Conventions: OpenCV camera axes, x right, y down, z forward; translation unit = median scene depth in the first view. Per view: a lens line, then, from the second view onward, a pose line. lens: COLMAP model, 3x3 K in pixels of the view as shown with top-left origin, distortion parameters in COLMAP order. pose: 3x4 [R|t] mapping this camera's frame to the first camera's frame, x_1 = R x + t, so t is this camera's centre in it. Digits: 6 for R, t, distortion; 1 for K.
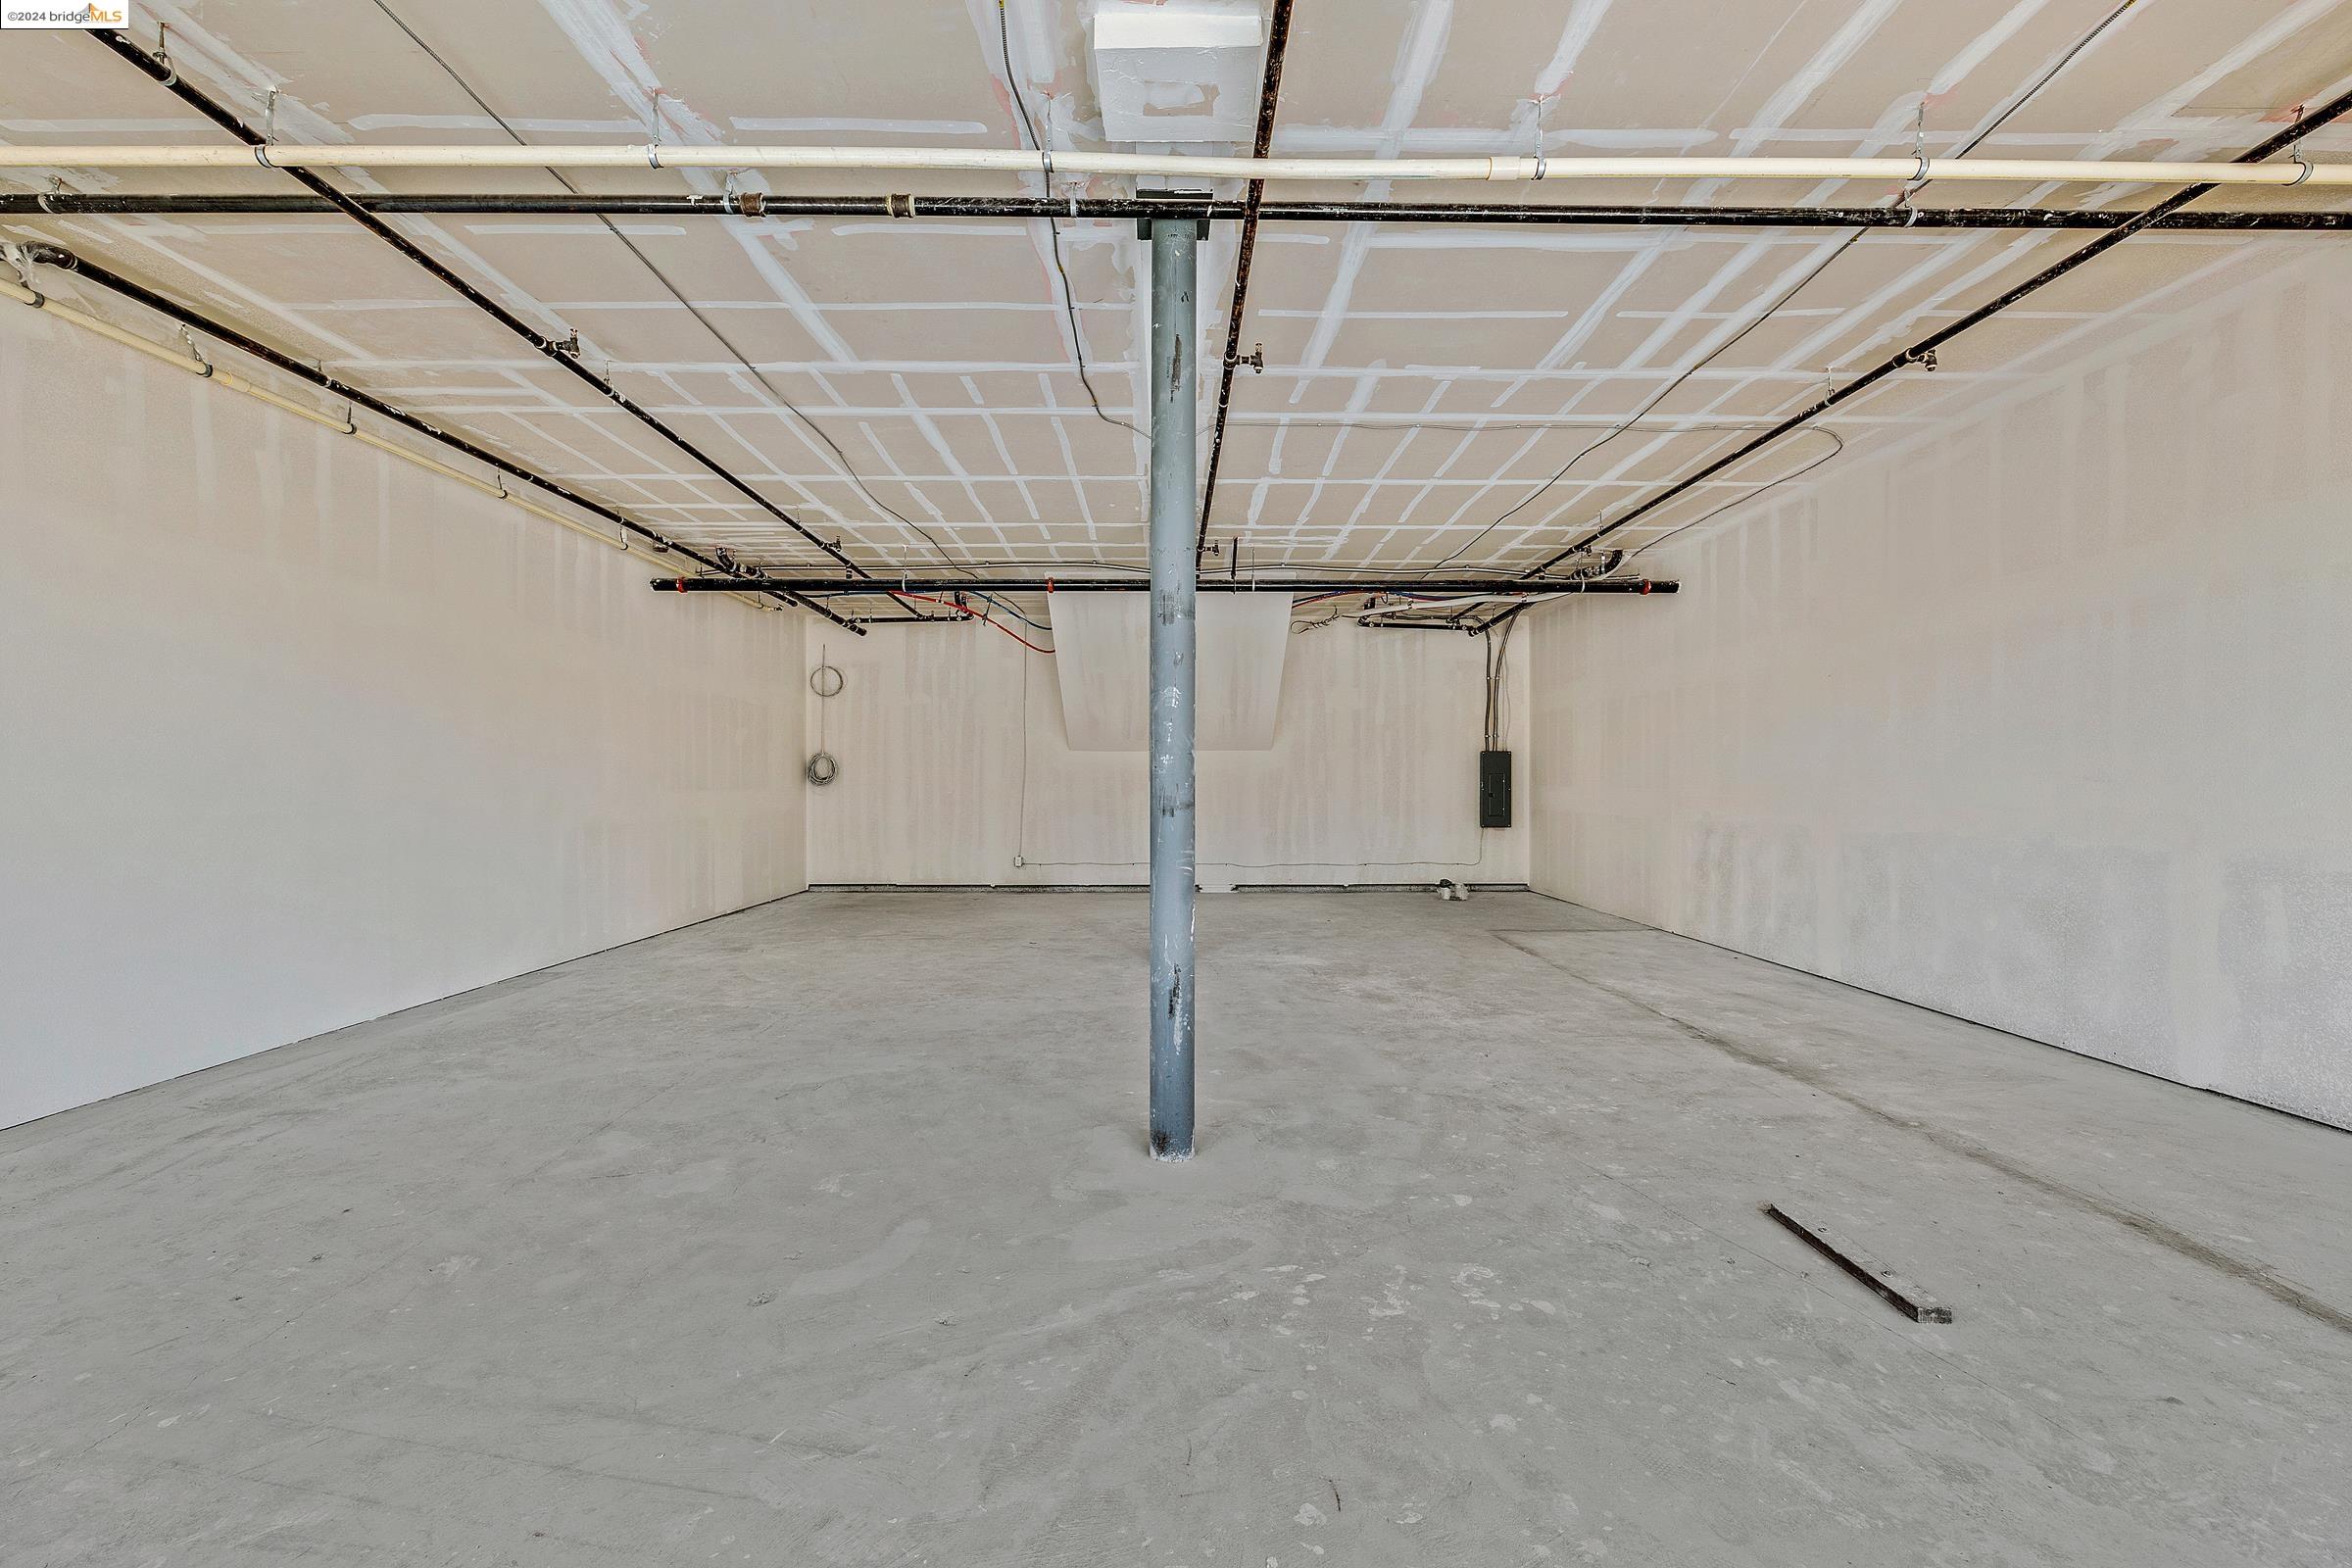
lens RADIAL K [[943.1, 0, 1178.0], [0, 943.1, 781.6], [0, 0, 1]] dist [-0.002605, 0.000814]
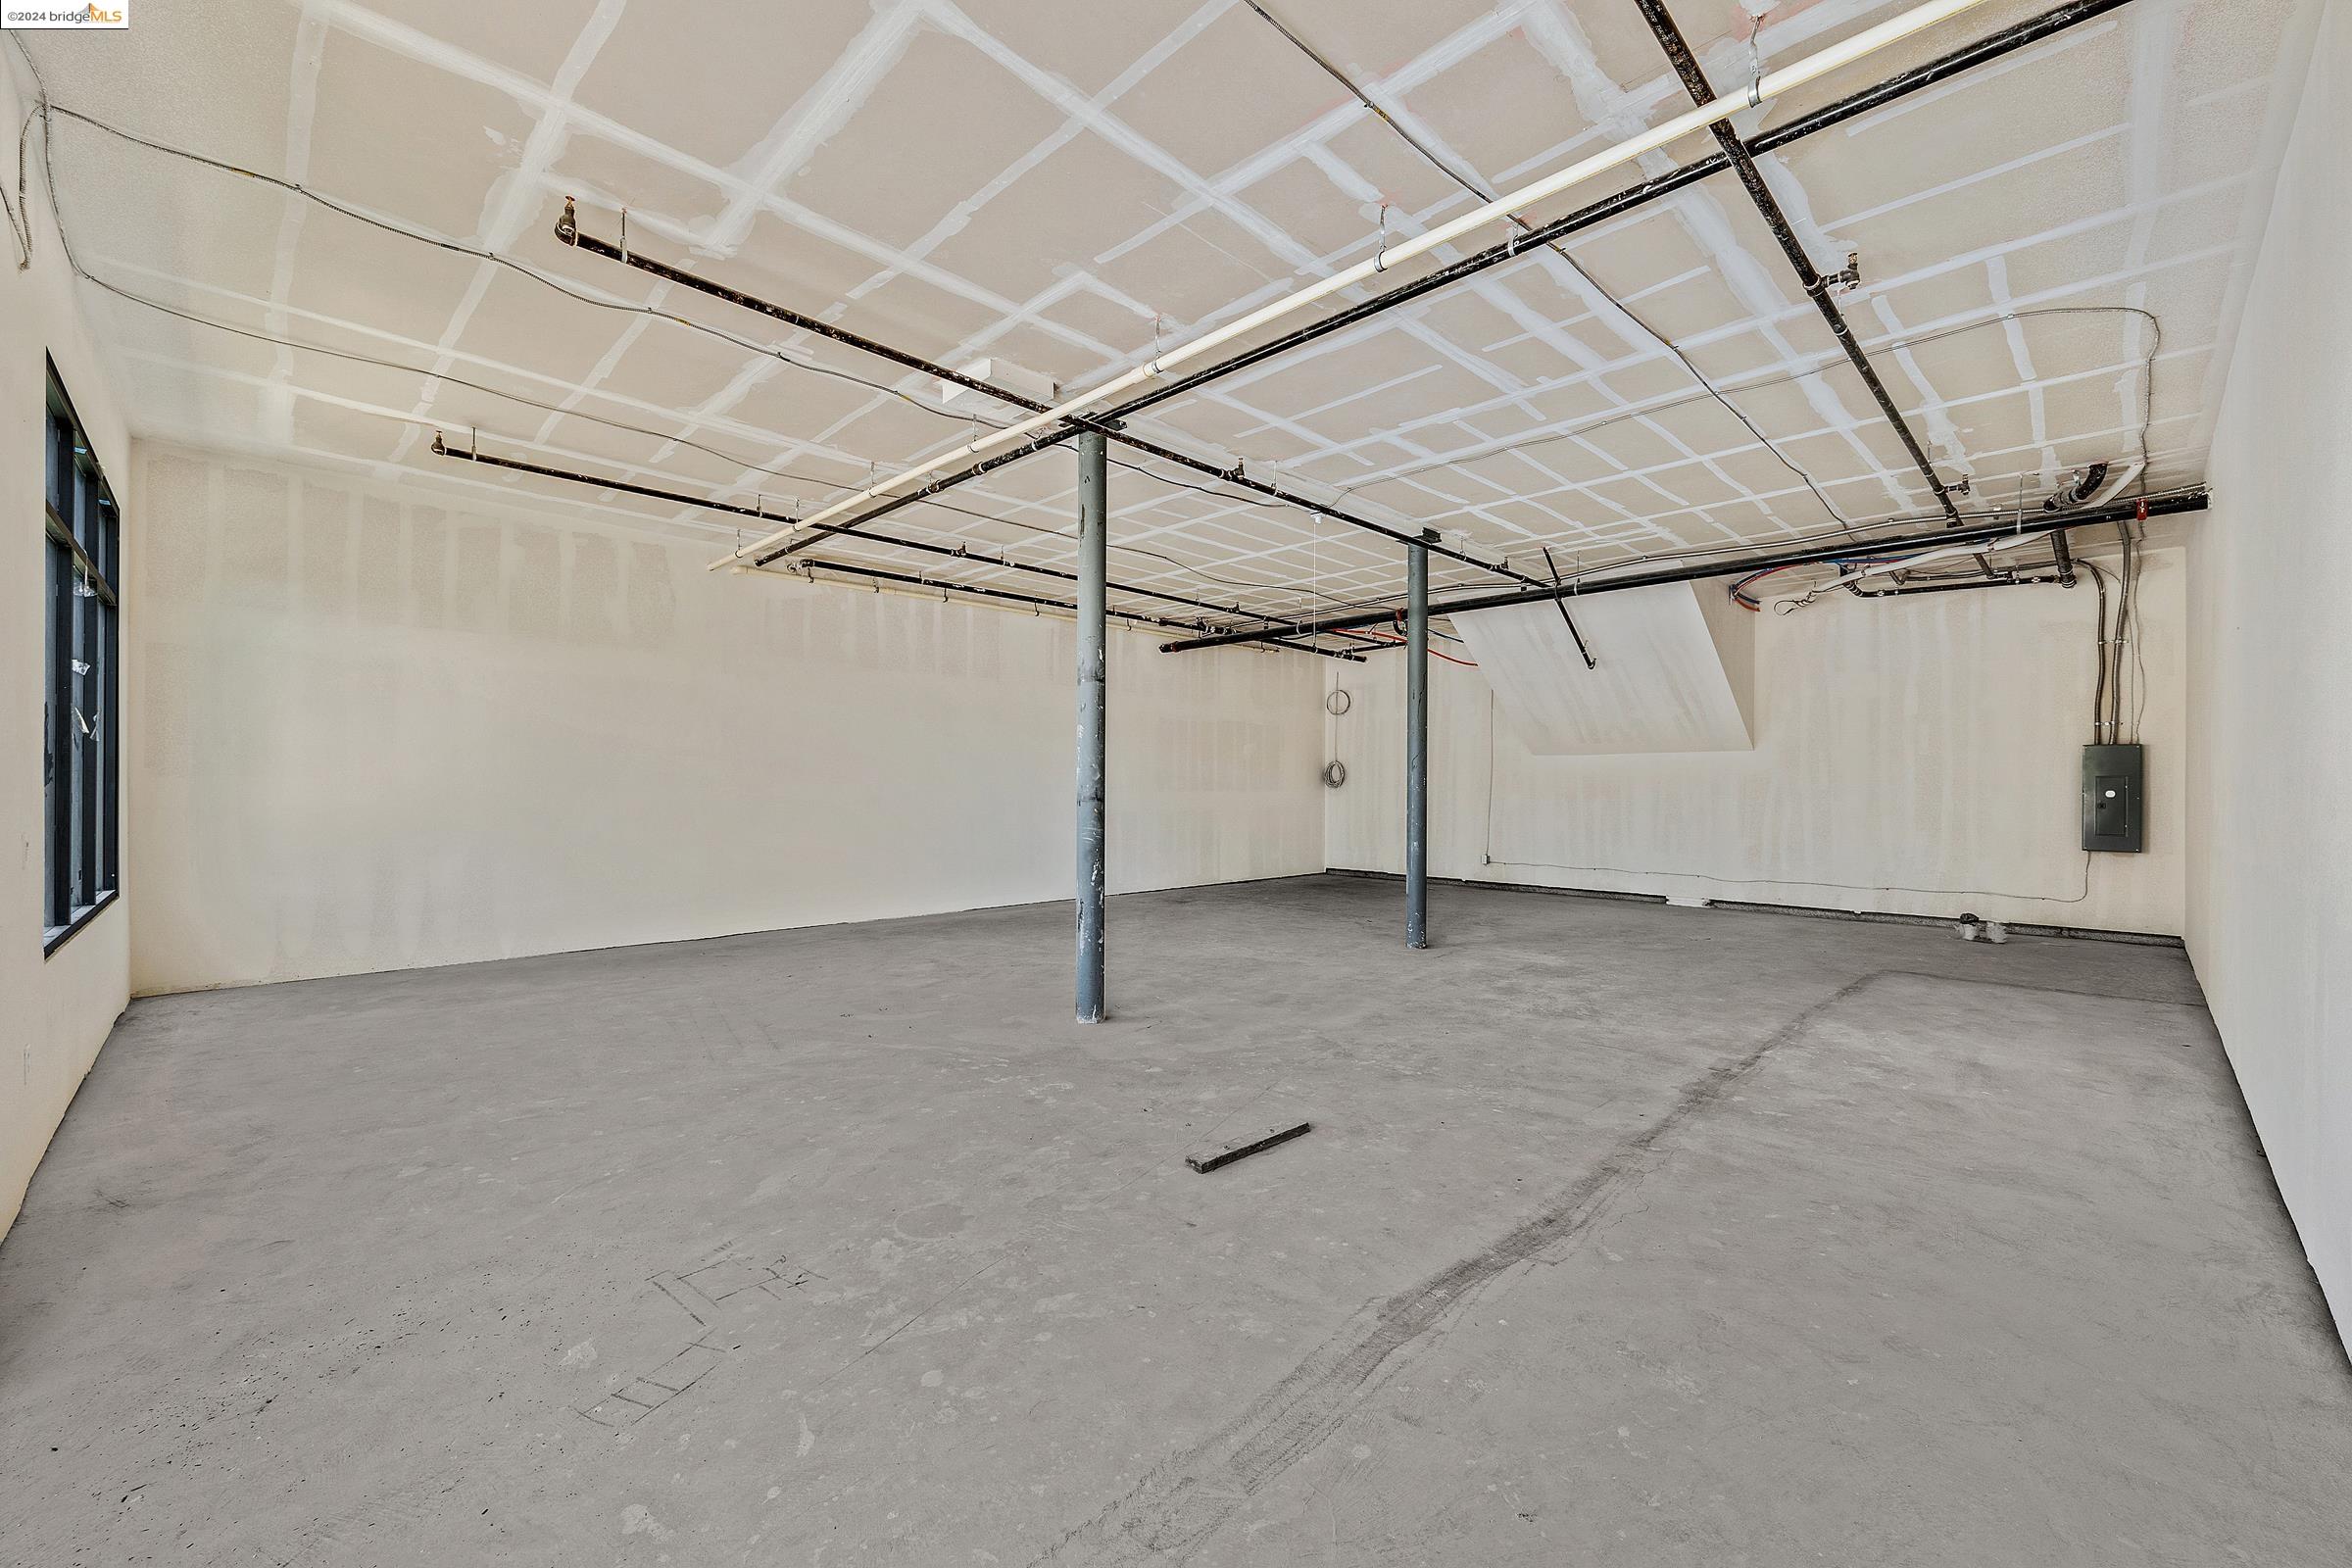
lens RADIAL K [[943.1, 0, 1176.6], [0, 943.1, 777.0], [0, 0, 1]] dist [-0.002605, 0.000814]
pose [[0.697665, -0.003637, -0.716415, 0.989546], [-0.003132, 0.999962, -0.008127, 0.001313], [0.716417, 0.007914, 0.697627, 0.000530]]
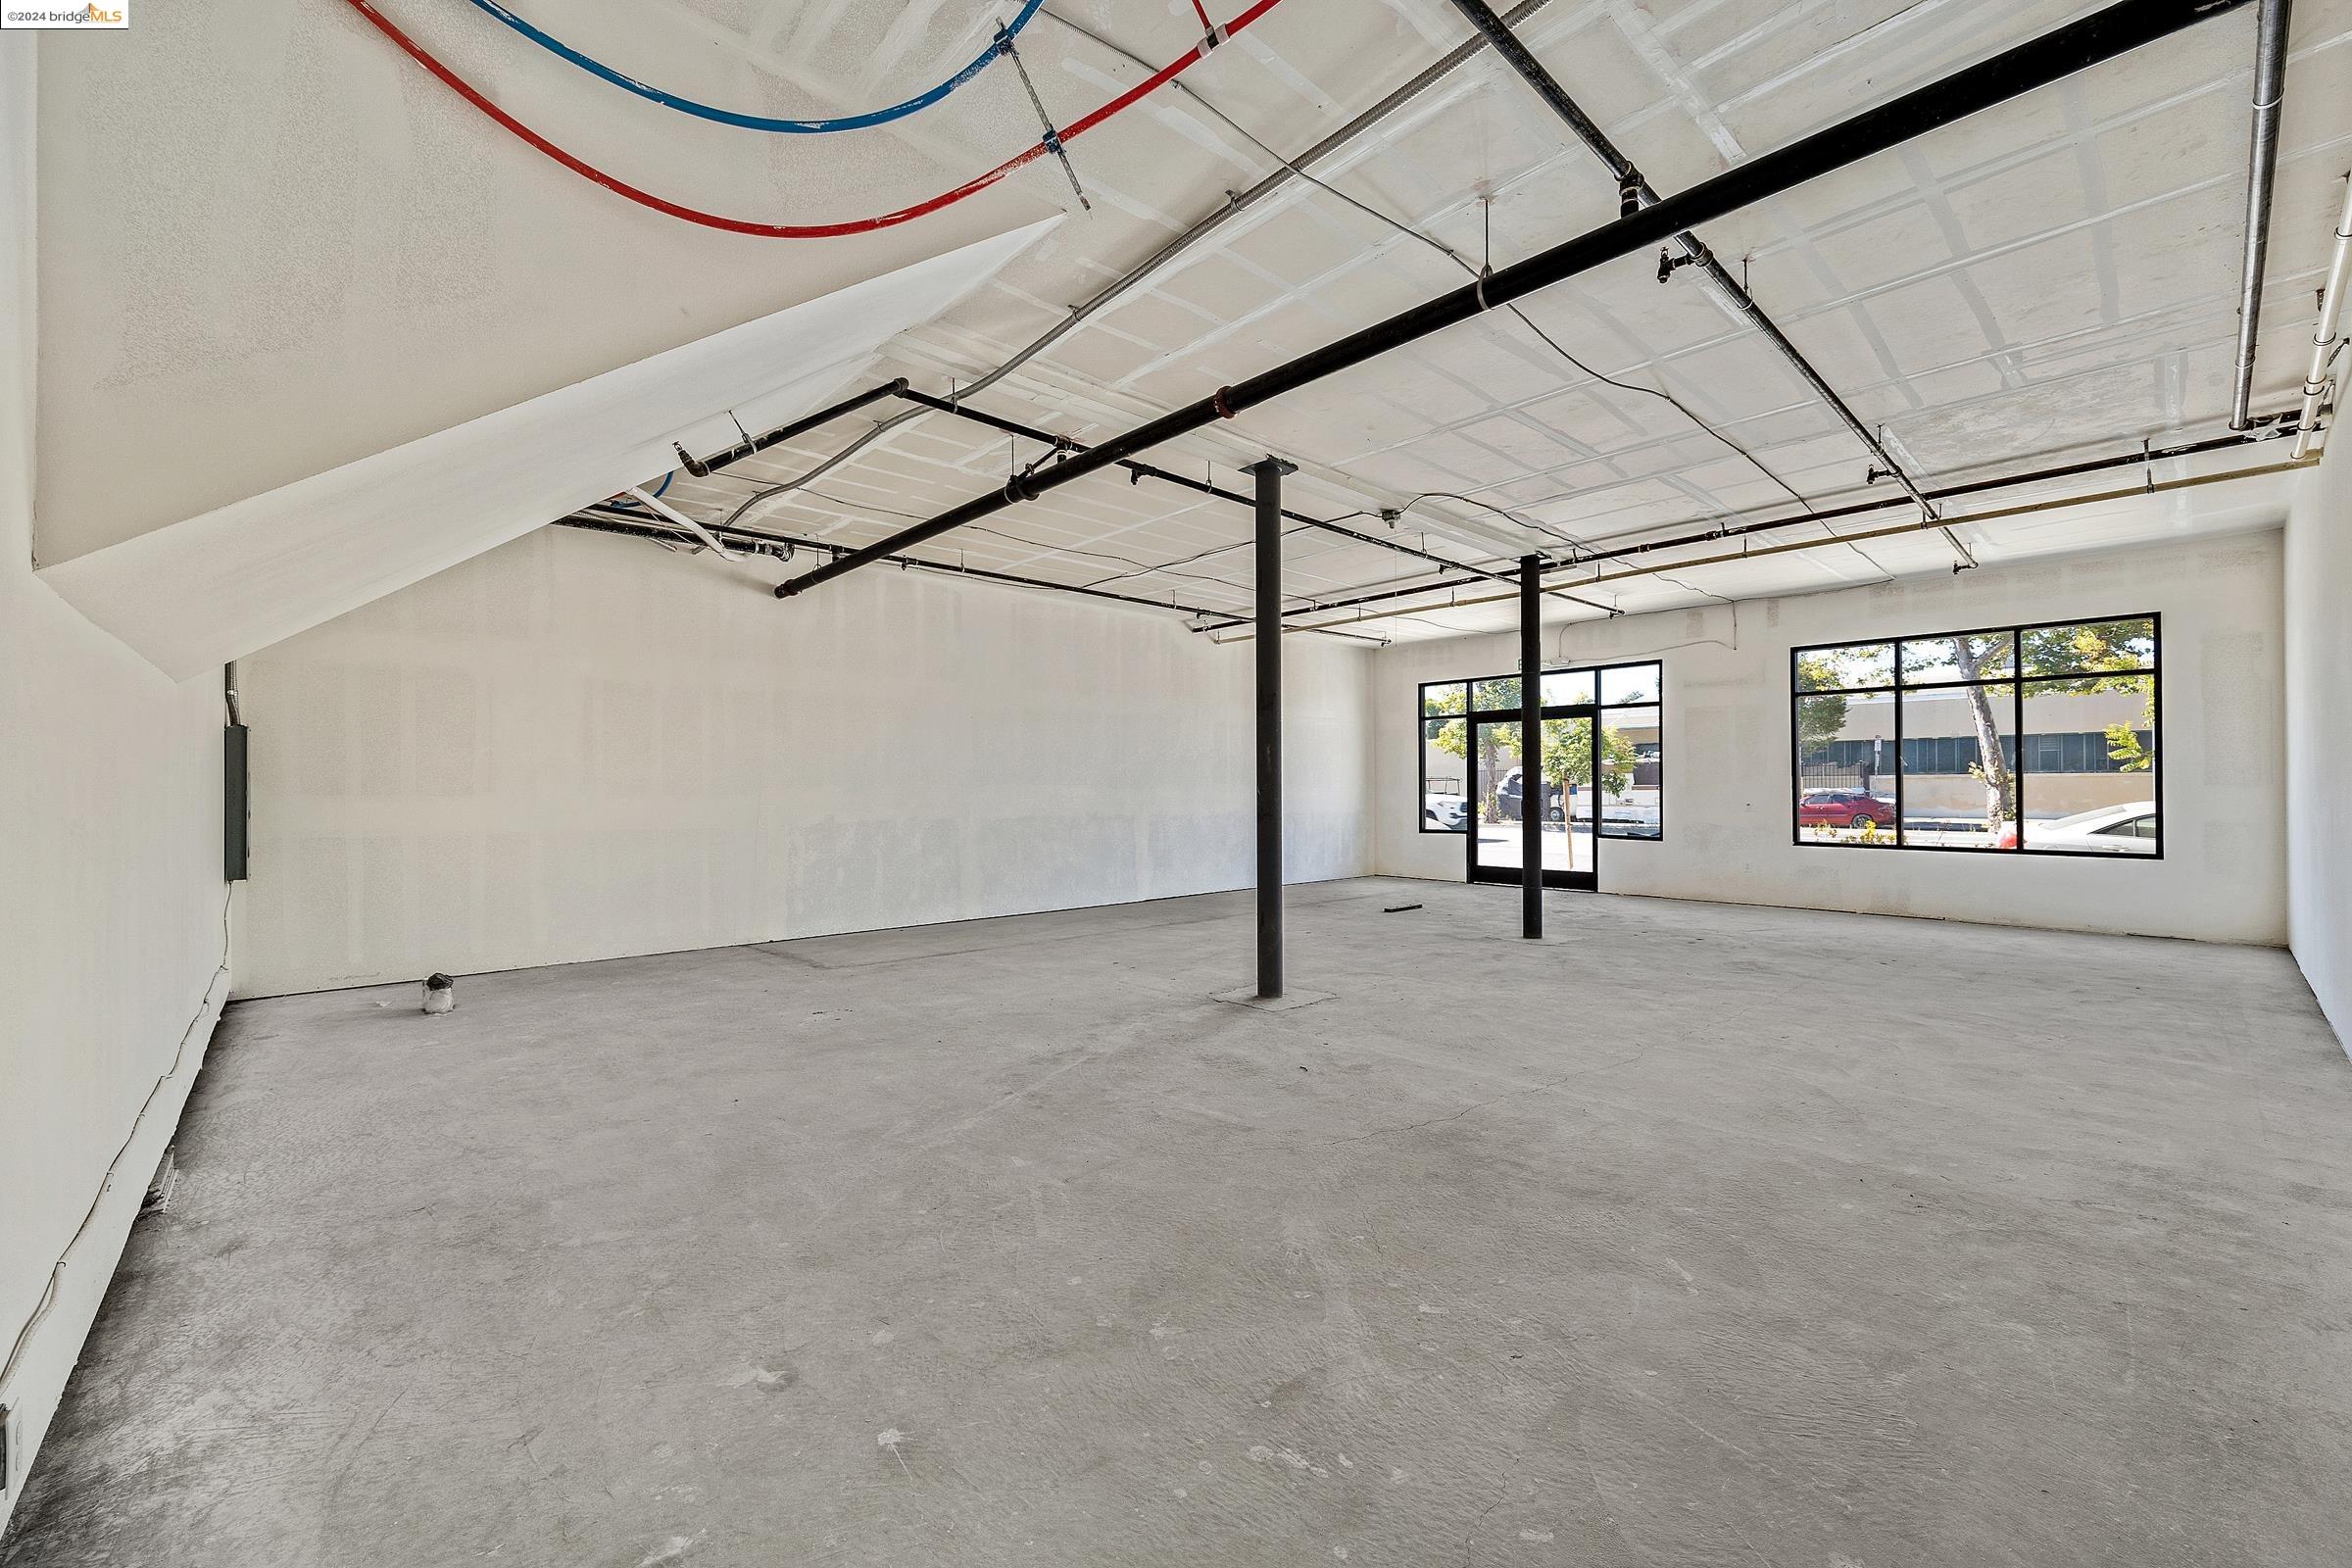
lens RADIAL K [[943.1, 0, 1177.9], [0, 943.1, 785.5], [0, 0, 1]] dist [-0.002605, 0.000814]
pose [[-0.669592, 0.004480, 0.742715, -0.990133], [0.001773, 0.999989, -0.004433, 0.005964], [-0.742727, -0.001652, -0.669592, 2.708336]]
